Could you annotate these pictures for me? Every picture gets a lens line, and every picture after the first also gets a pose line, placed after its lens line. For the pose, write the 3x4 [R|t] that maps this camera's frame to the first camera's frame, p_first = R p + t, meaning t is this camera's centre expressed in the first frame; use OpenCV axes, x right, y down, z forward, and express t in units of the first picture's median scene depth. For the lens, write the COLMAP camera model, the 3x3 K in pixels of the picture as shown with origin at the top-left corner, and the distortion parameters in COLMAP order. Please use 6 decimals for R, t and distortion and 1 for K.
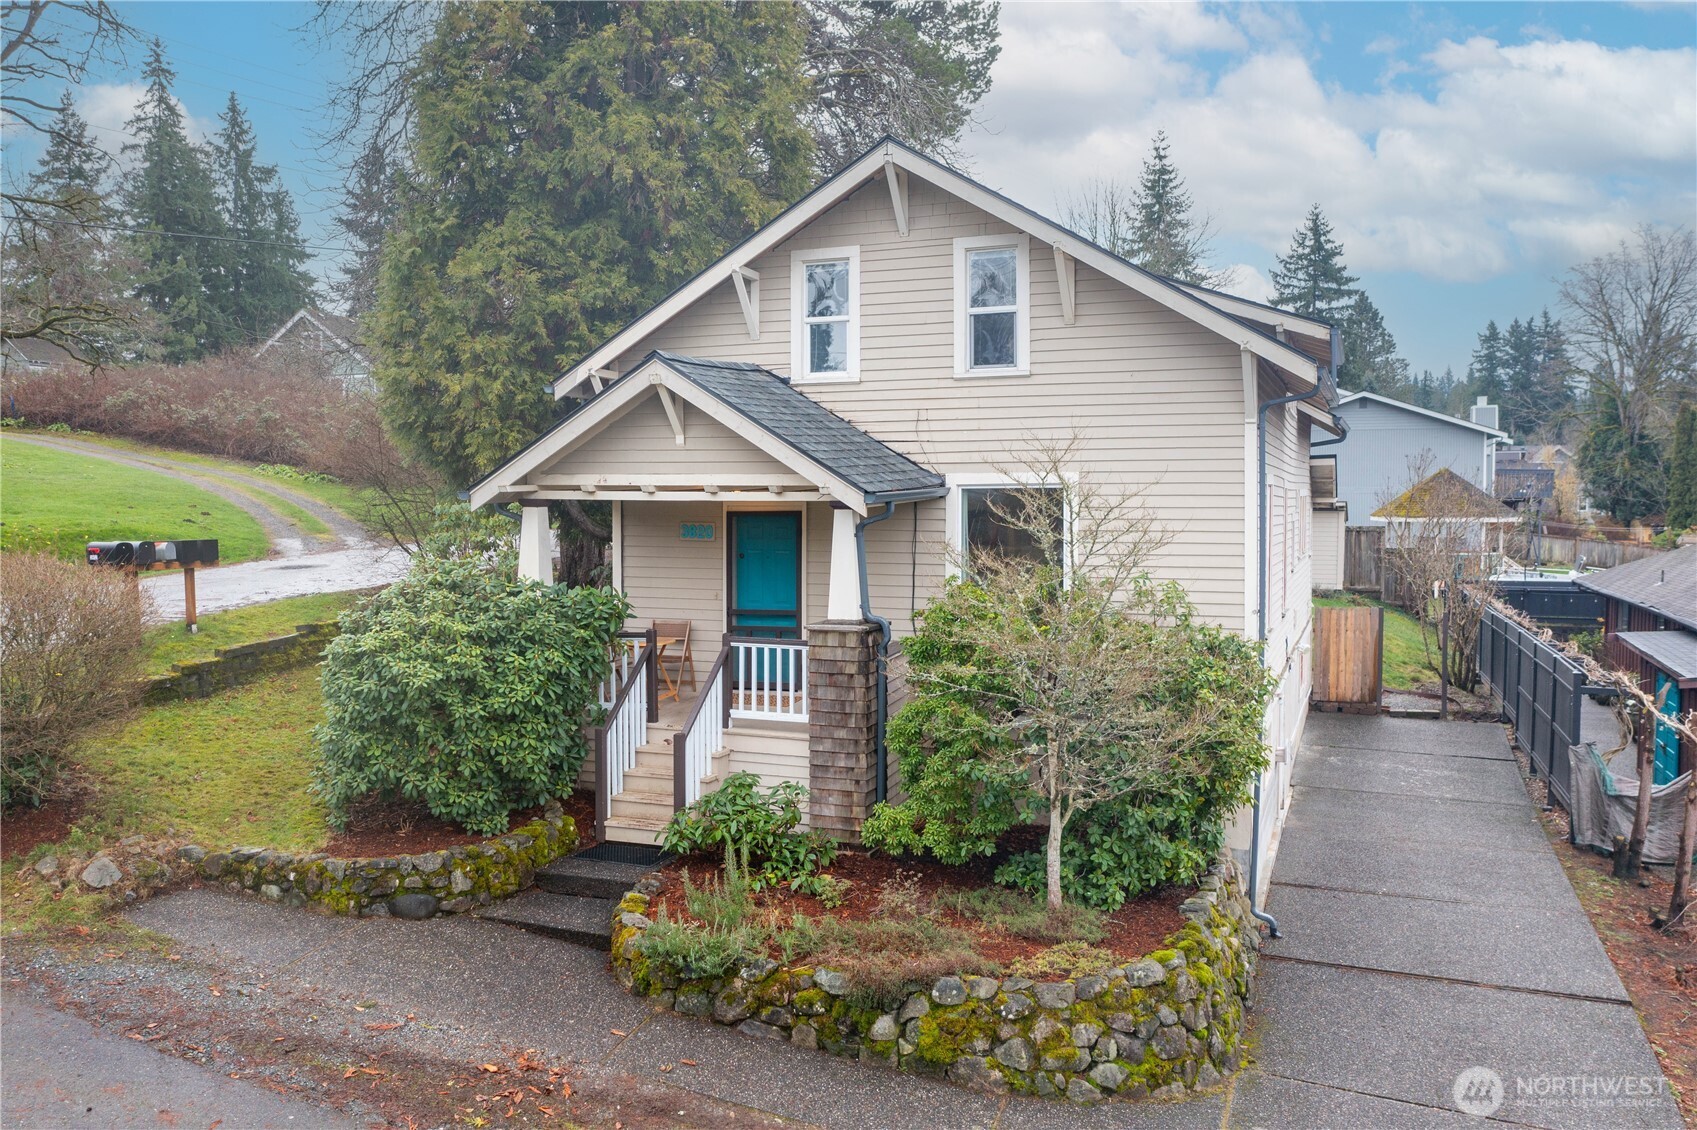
lens RADIAL K [[1349.6, 0, 841.3], [0, 1349.6, 559.0], [0, 0, 1]] dist [-0.009014, -0.003140]
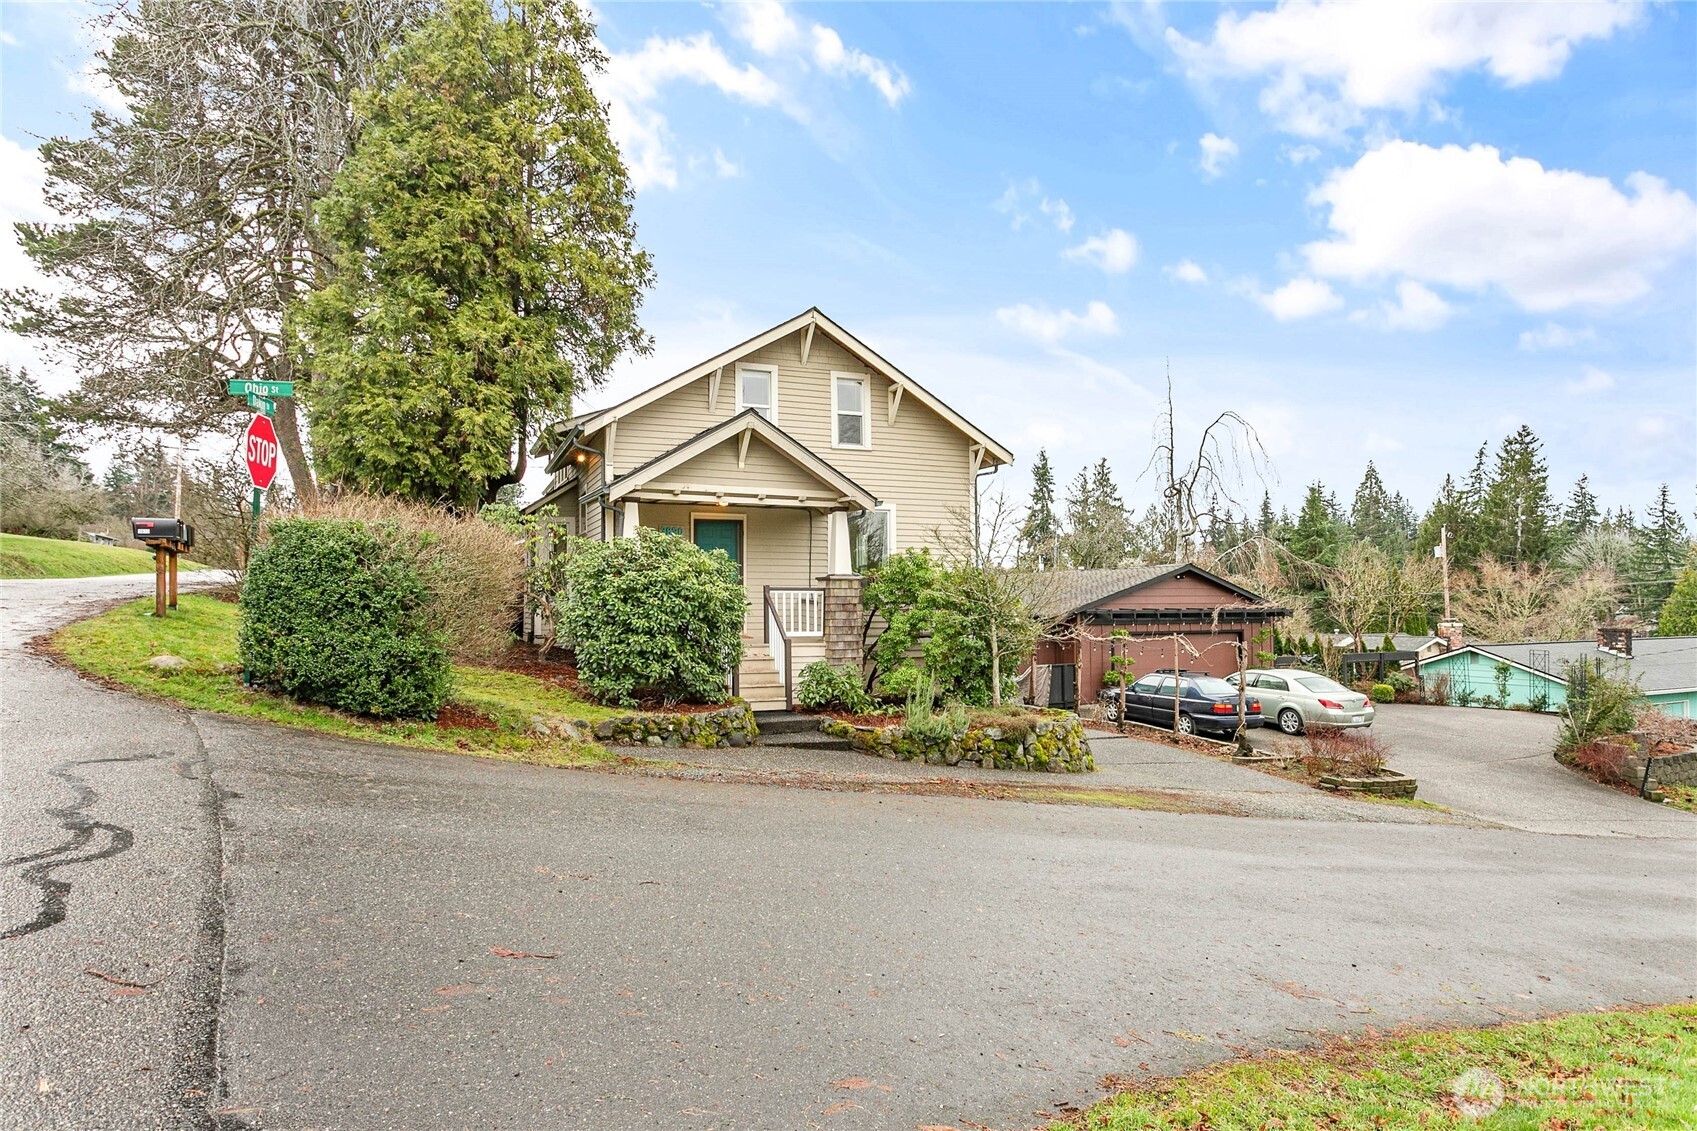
lens RADIAL K [[974.7, 0, 852.4], [0, 974.7, 565.7], [0, 0, 1]] dist [0.000336, 0.000500]
pose [[0.709976, 0.026925, 0.703711, -0.695950], [0.035624, 0.996616, -0.074073, 0.101238], [-0.703324, 0.077659, 0.706615, 0.076174]]
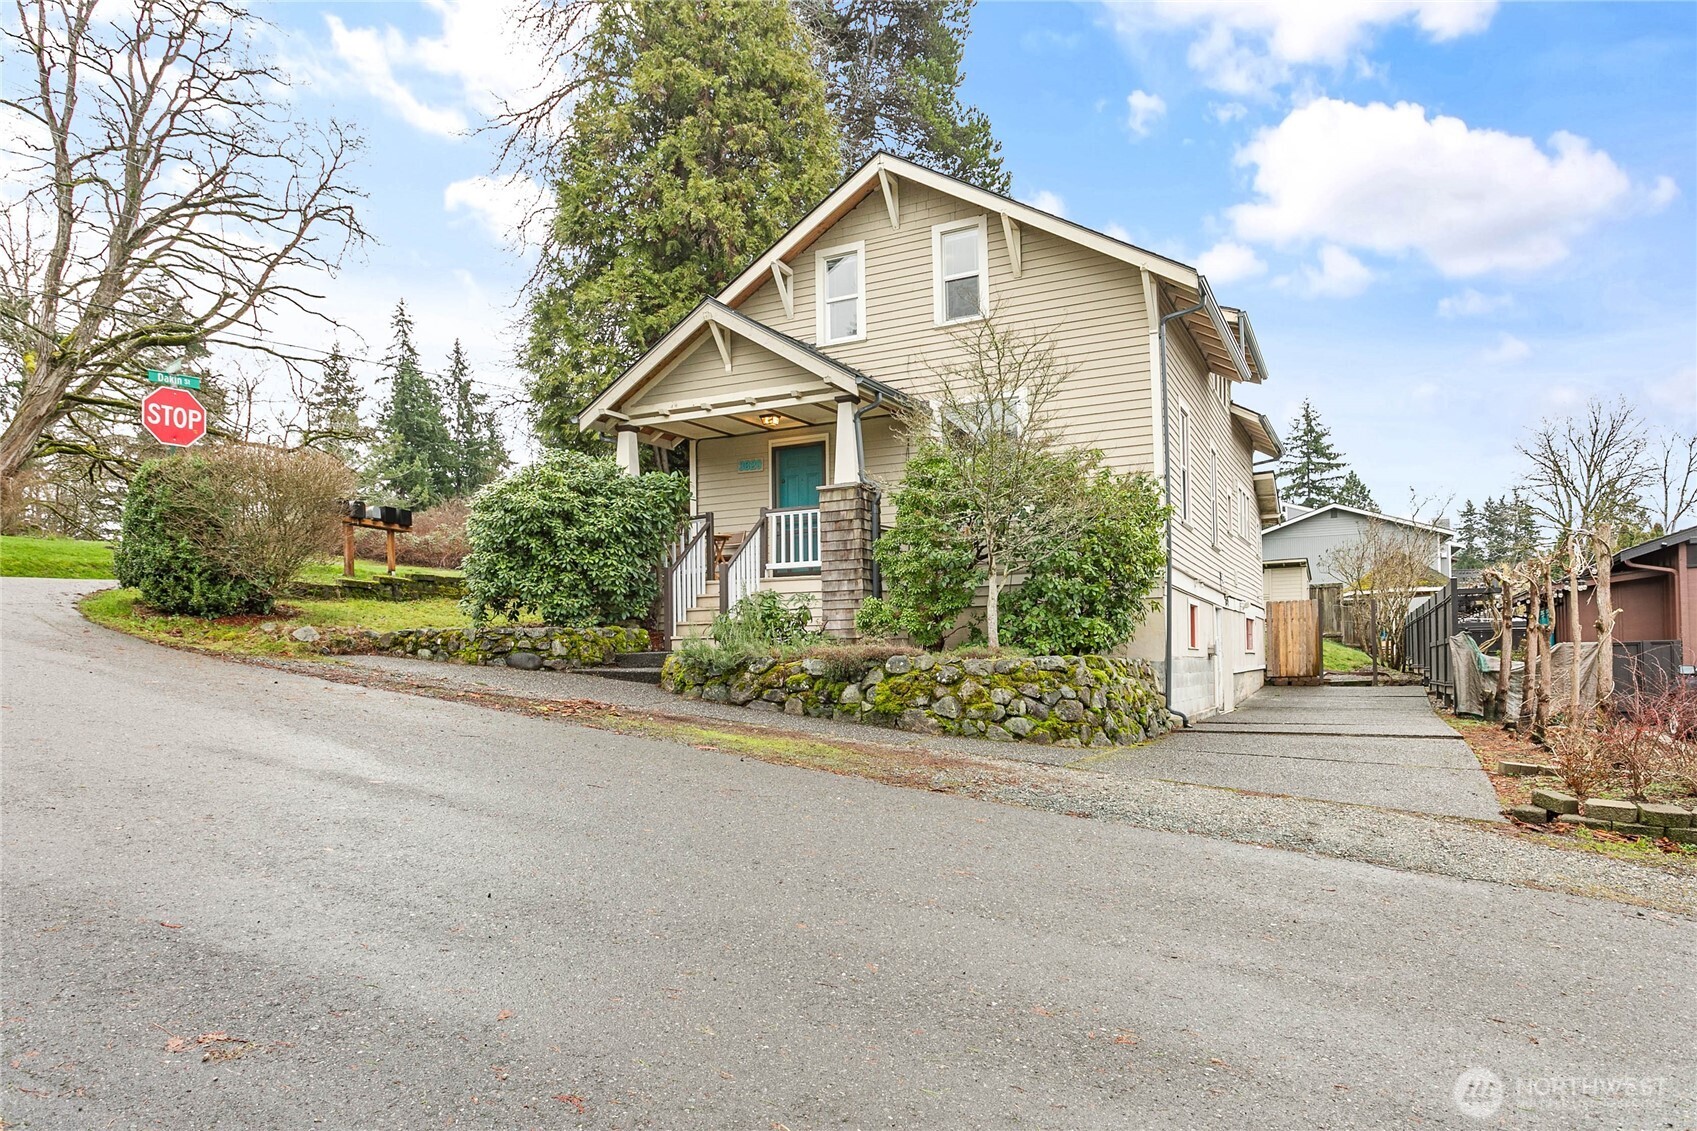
lens RADIAL K [[1084.1, 0, 839.9], [0, 1084.1, 648.6], [0, 0, 1]] dist [-0.006490, 0.011507]
pose [[0.996113, -0.016548, -0.086513, 0.068235], [0.010728, 0.997675, -0.067308, 0.222232], [0.087425, 0.066118, 0.993974, -0.048689]]
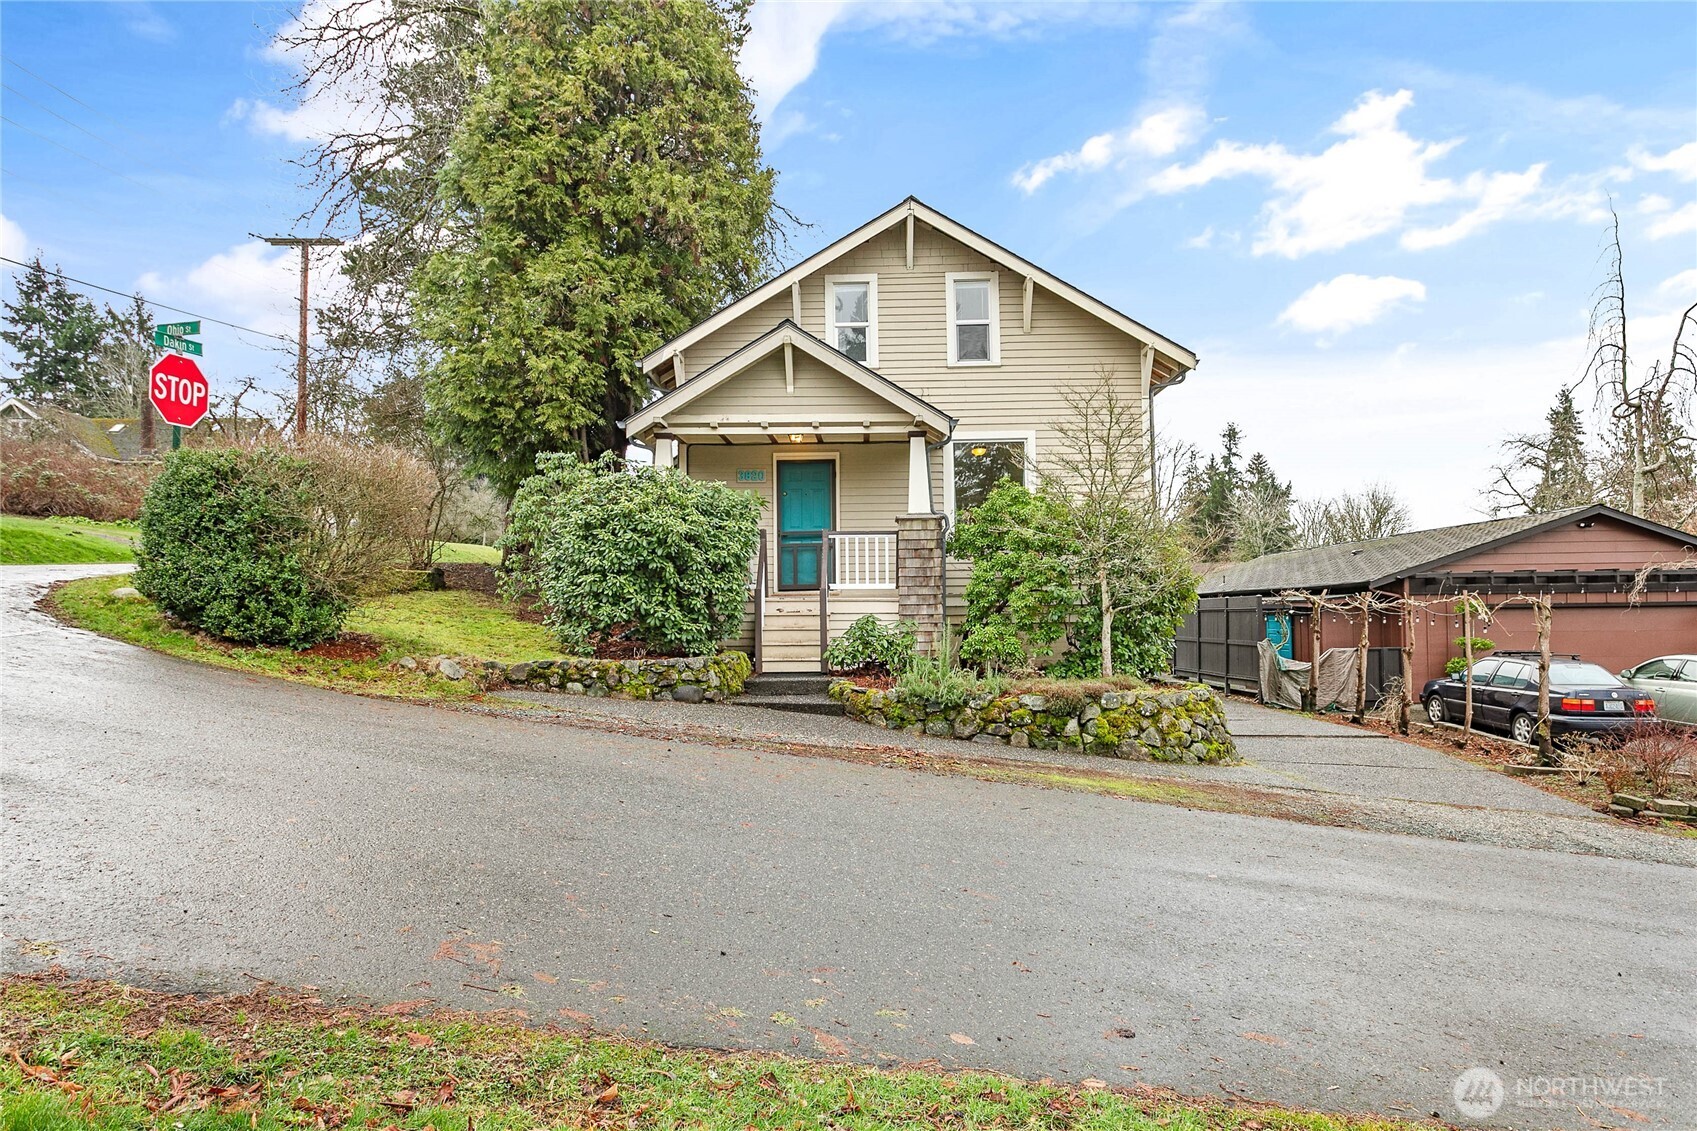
lens RADIAL K [[1097.0, 0, 846.8], [0, 1097.0, 586.0], [0, 0, 1]] dist [-0.003352, 0.008422]
pose [[0.937954, 0.000400, 0.346760, -0.375341], [0.025618, 0.997187, -0.070445, 0.159598], [-0.345813, 0.074958, 0.935305, -0.045665]]
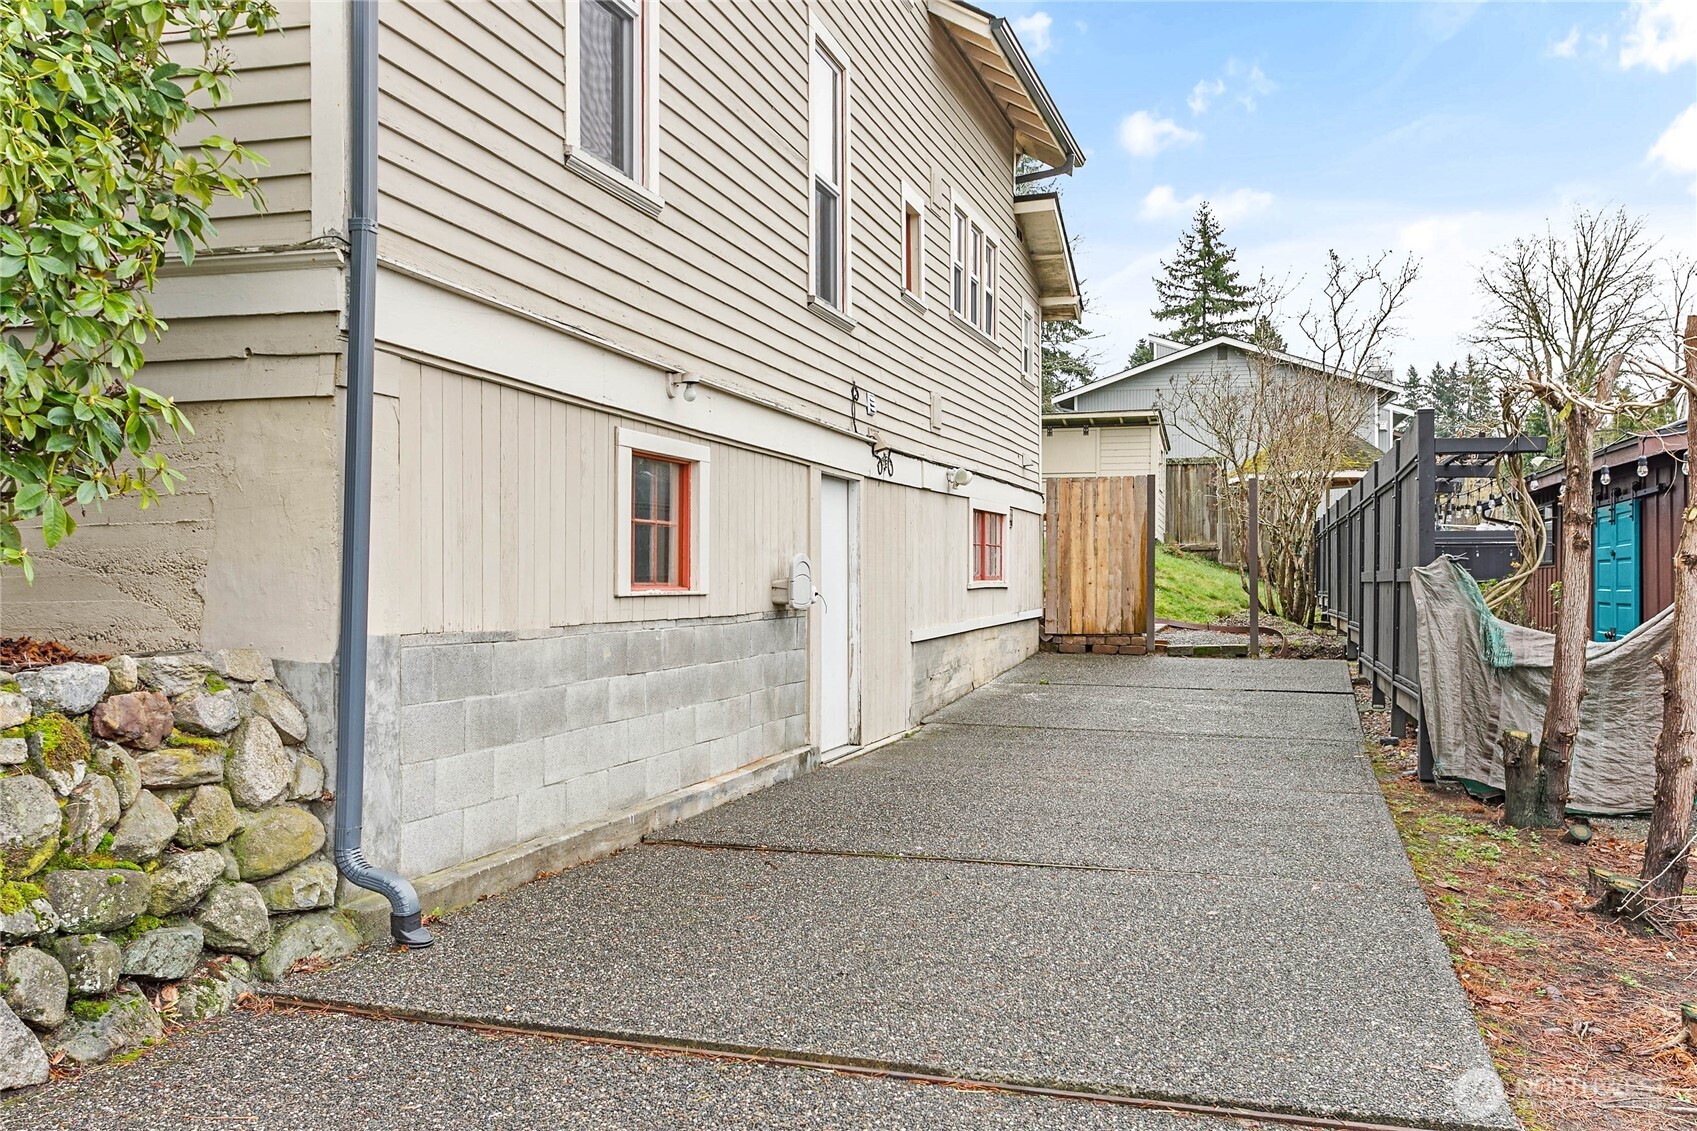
lens RADIAL K [[1505.7, 0, 848.5], [0, 1505.7, 570.8], [0, 0, 1]] dist [0.008837, 0.020197]
pose [[0.996339, 0.001369, 0.085482, 0.321182], [0.003207, 0.998569, -0.053378, 0.175554], [-0.085433, 0.053457, 0.994909, 0.530294]]
